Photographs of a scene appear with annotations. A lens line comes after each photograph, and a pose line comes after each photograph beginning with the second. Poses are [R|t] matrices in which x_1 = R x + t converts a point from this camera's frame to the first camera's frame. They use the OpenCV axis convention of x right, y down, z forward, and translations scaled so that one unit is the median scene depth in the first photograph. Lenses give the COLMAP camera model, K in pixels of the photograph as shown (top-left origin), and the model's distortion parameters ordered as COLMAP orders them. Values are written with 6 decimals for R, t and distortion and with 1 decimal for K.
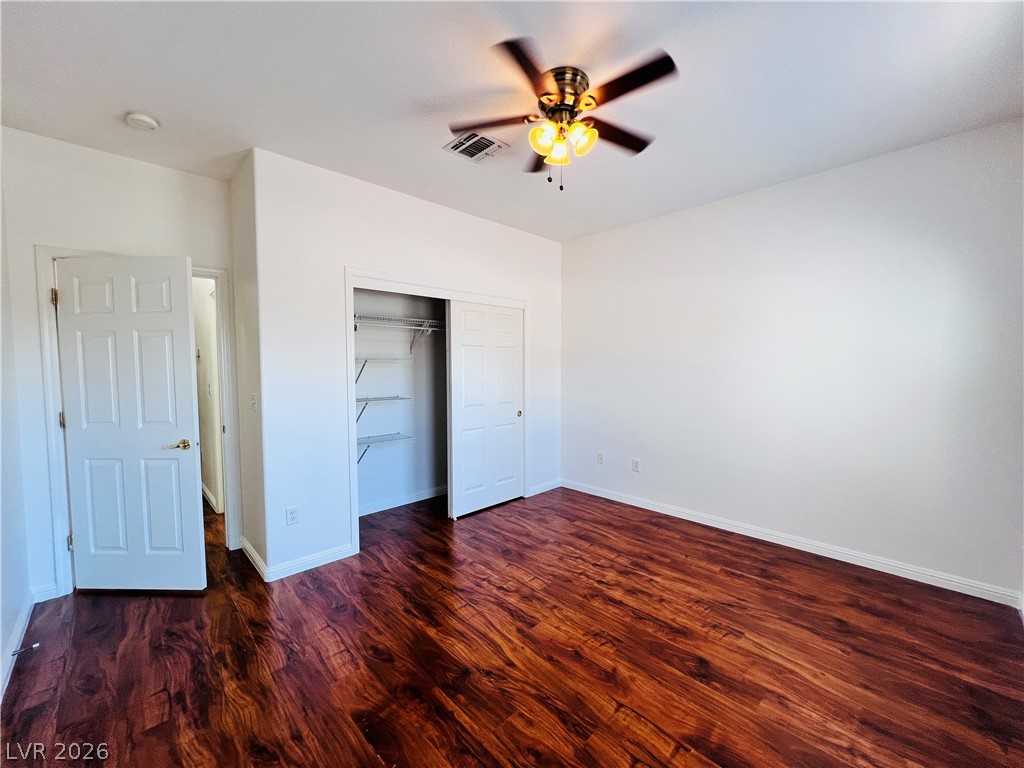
lens RADIAL K [[413.0, 0, 509.3], [0, 413.0, 385.4], [0, 0, 1]] dist [-0.000494, 0.000159]
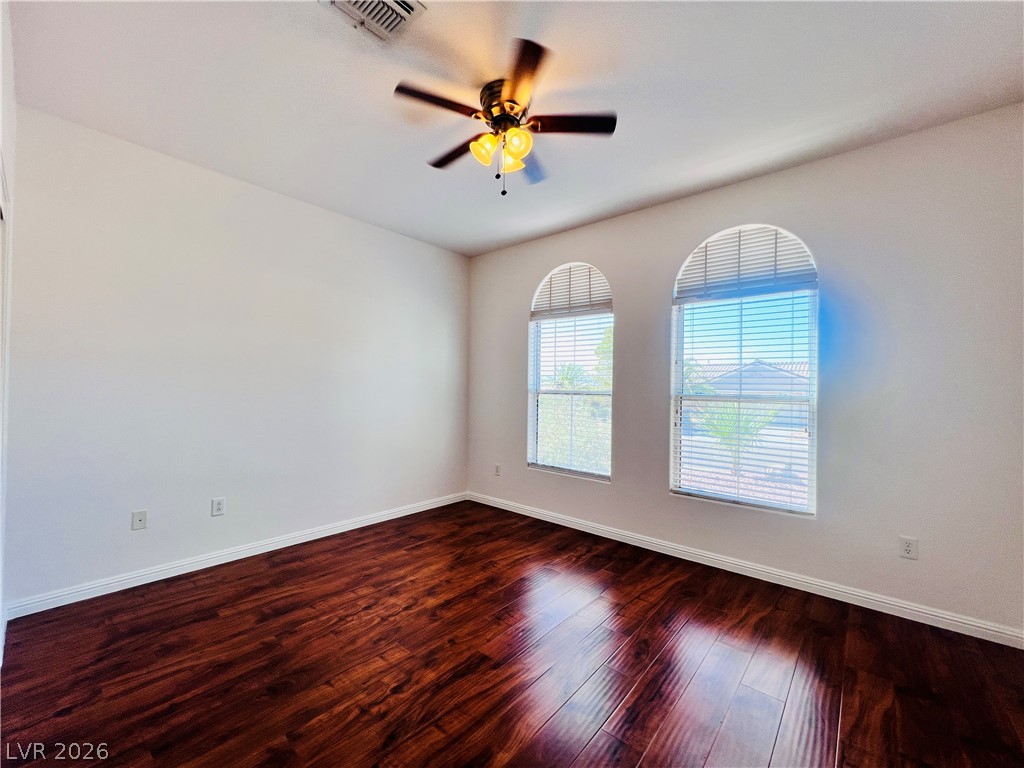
lens RADIAL K [[413.0, 0, 509.3], [0, 413.0, 385.4], [0, 0, 1]] dist [-0.000494, 0.000159]
pose [[-0.090445, 0.012745, 0.995820, -0.639865], [0.033237, 0.999400, -0.009772, 0.008226], [-0.995347, 0.032215, -0.090815, 0.775278]]
